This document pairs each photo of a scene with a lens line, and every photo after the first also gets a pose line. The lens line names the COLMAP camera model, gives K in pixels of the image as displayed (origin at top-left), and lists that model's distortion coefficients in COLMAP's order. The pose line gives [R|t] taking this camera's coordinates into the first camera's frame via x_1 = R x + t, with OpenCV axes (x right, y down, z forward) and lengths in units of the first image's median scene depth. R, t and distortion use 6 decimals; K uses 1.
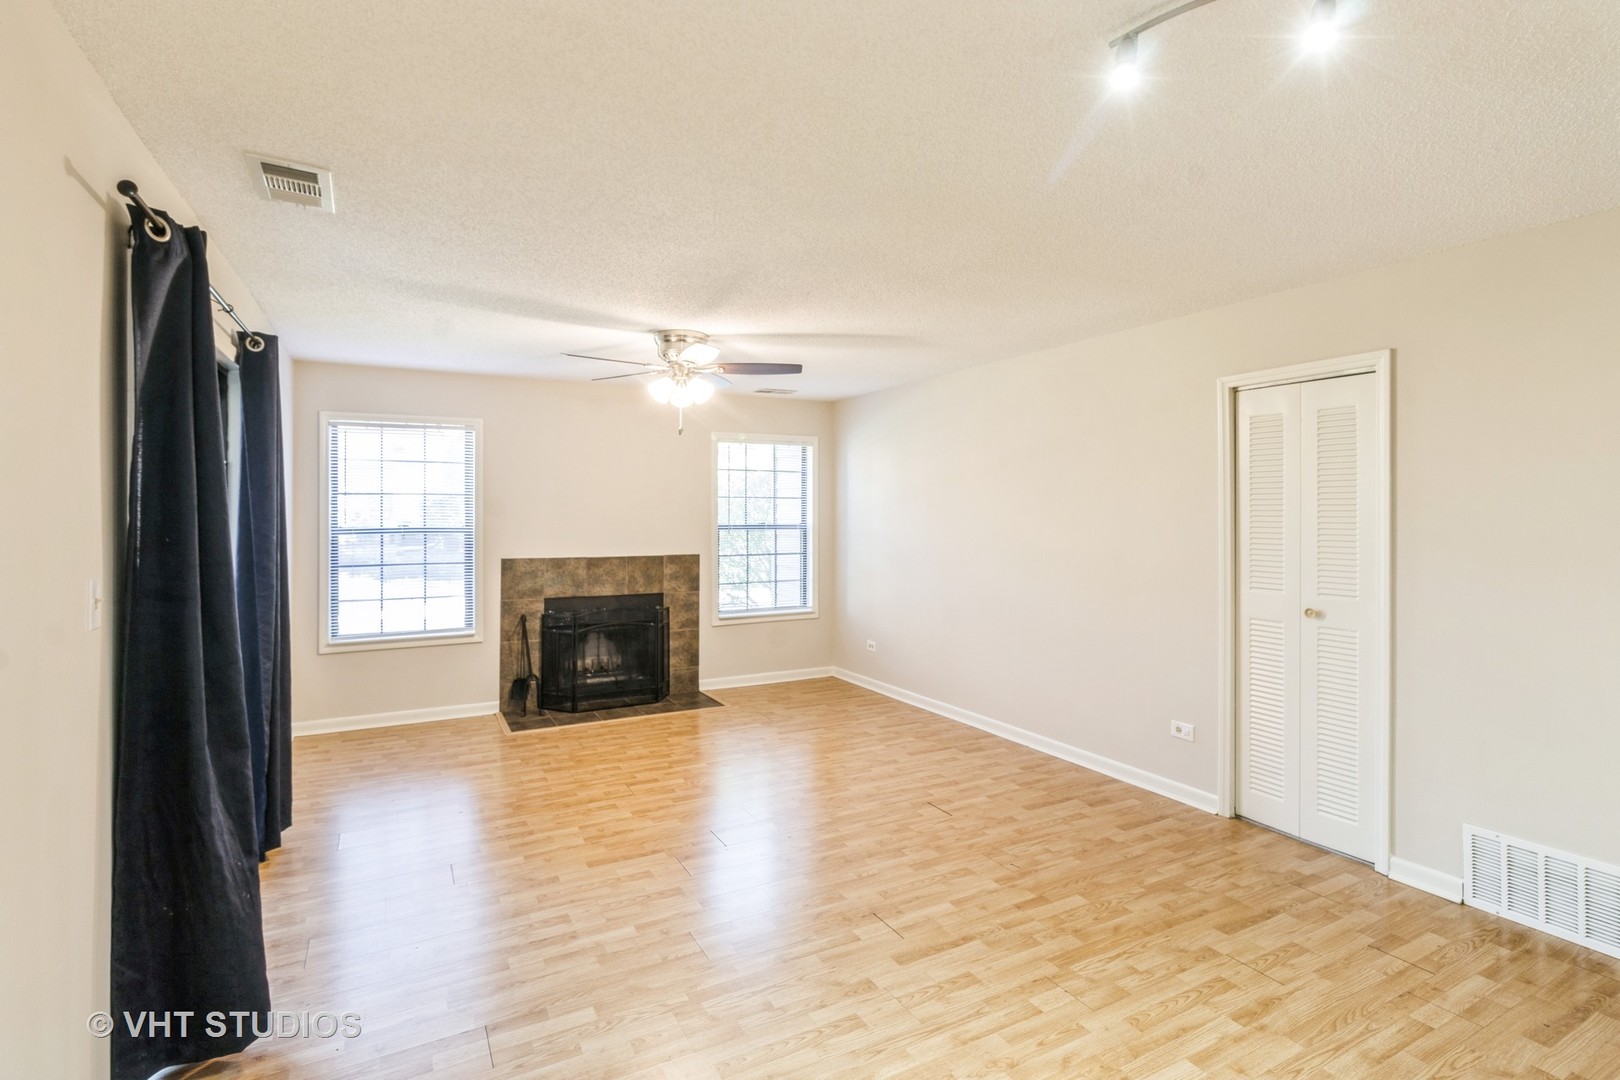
lens RADIAL K [[788.7, 0, 793.9], [0, 788.7, 517.3], [0, 0, 1]] dist [-0.007991, 0.005831]
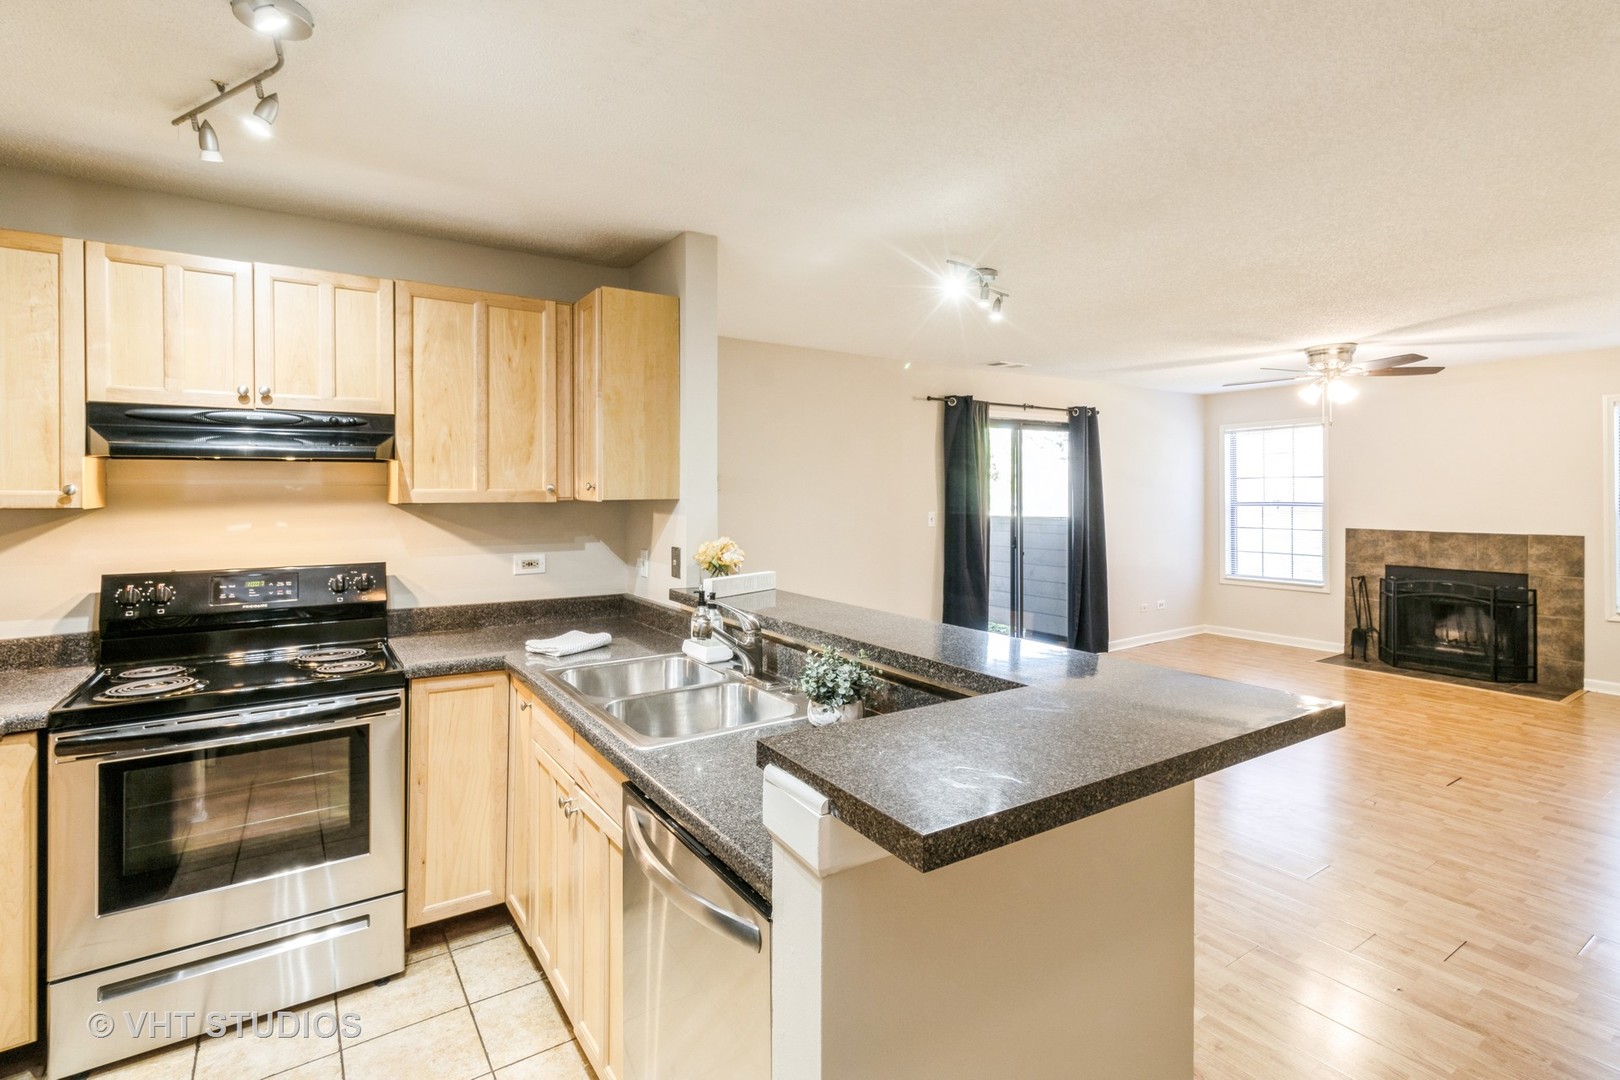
lens RADIAL K [[788.7, 0, 803.6], [0, 788.7, 490.1], [0, 0, 1]] dist [-0.007991, 0.005831]
pose [[0.080847, -0.006847, -0.996703, 0.740717], [-0.002363, 0.999972, -0.007062, 0.003802], [0.996724, 0.002926, 0.080828, 0.057043]]
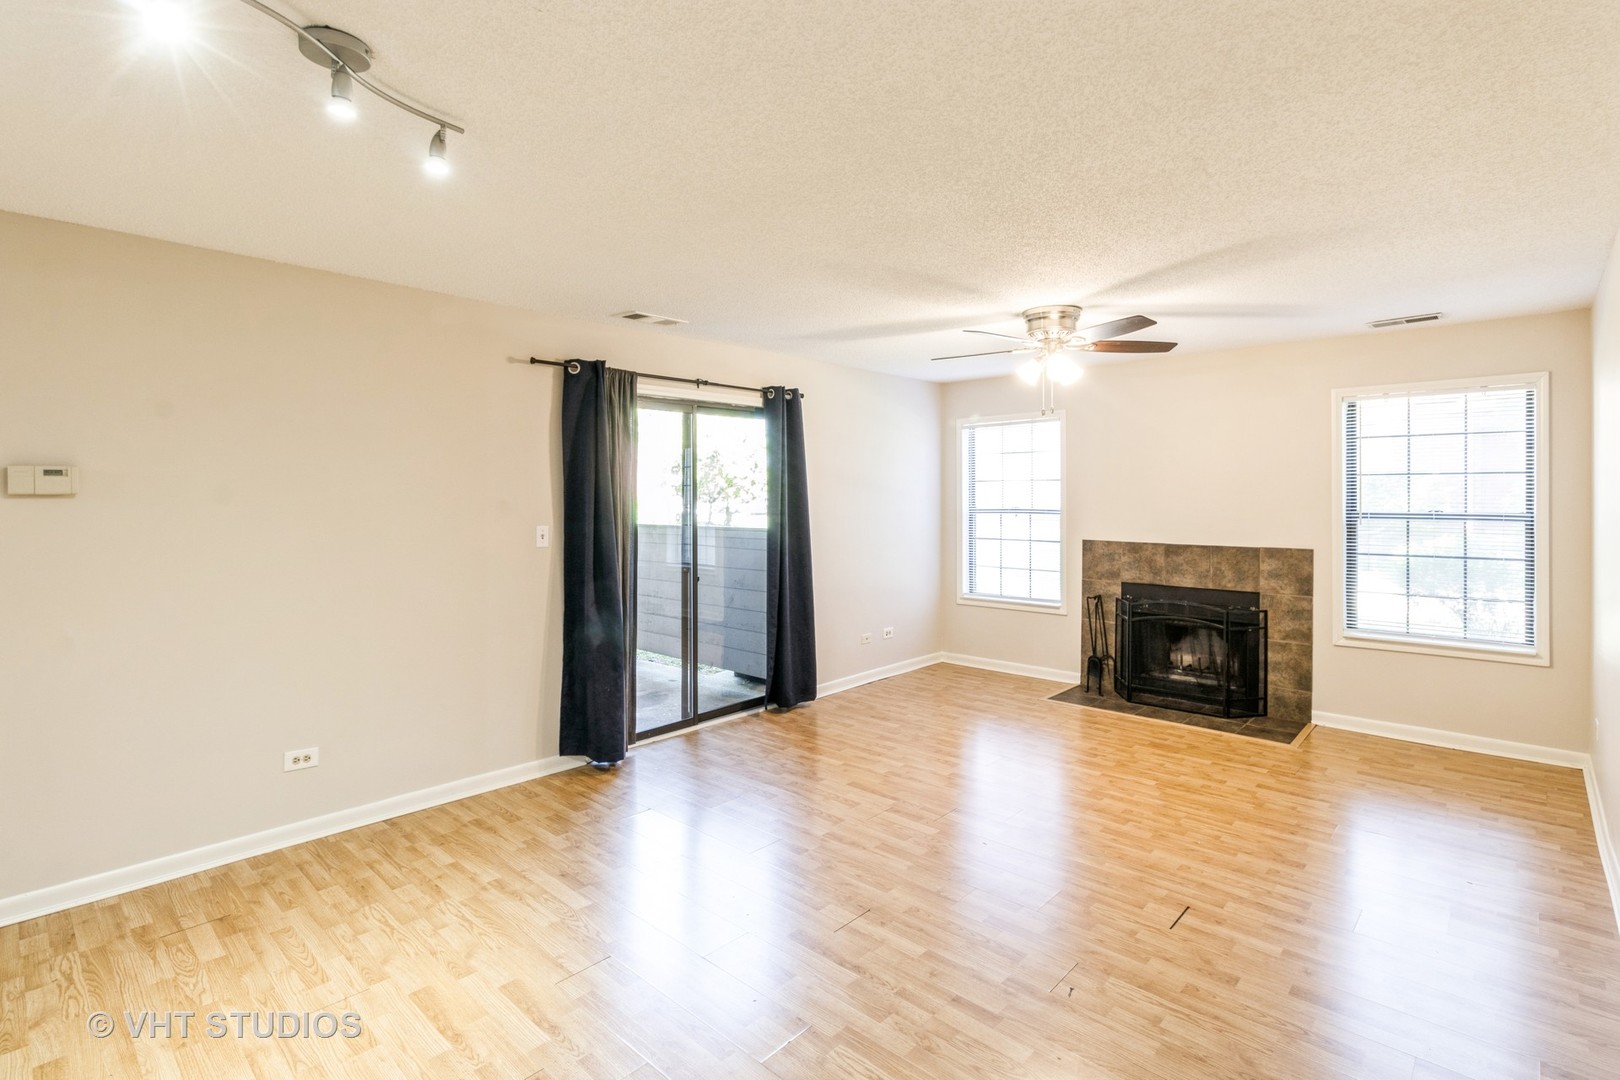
lens RADIAL K [[788.7, 0, 825.8], [0, 788.7, 496.0], [0, 0, 1]] dist [-0.007991, 0.005831]
pose [[0.327130, -0.001263, -0.944979, 0.491009], [-0.004393, 0.999986, -0.002857, -0.001558], [0.944969, 0.005086, 0.327120, 0.309445]]
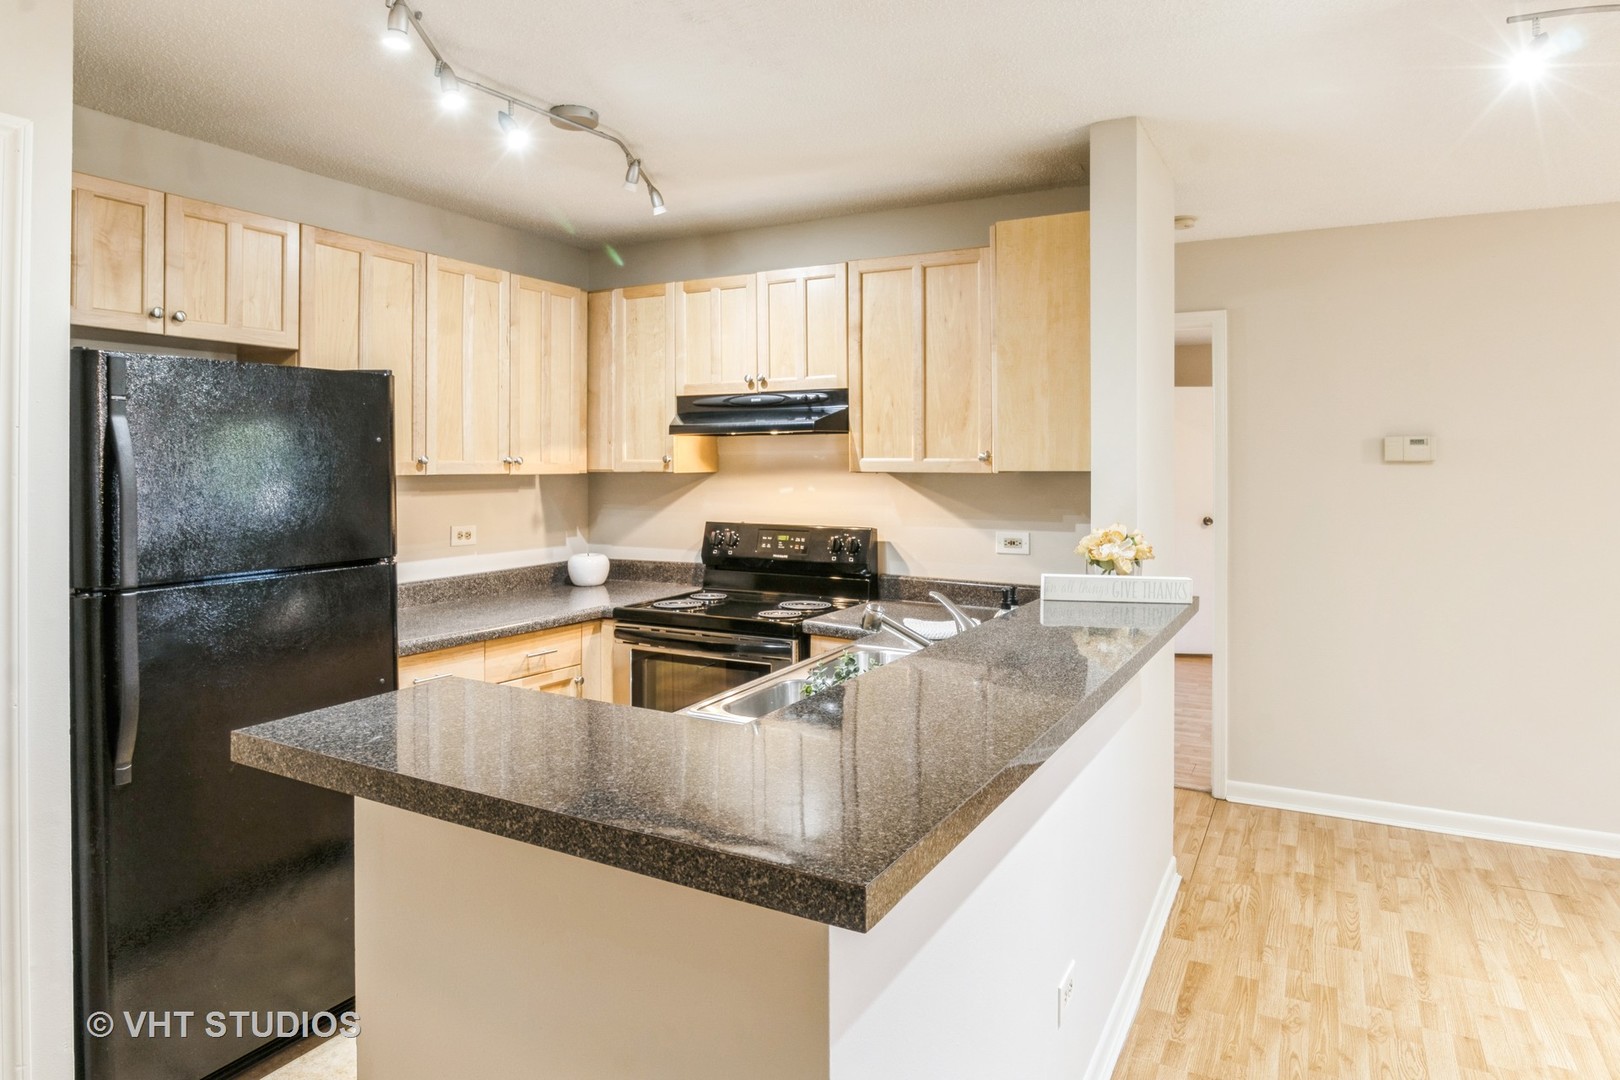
lens RADIAL K [[945.5, 0, 777.9], [0, 945.5, 461.8], [0, 0, 1]] dist [-0.017609, -0.003033]
pose [[-0.850370, -0.007752, -0.526128, 0.604870], [-0.009162, 0.999958, 0.000076, 0.002932], [0.526105, 0.004885, -0.850405, 0.342681]]
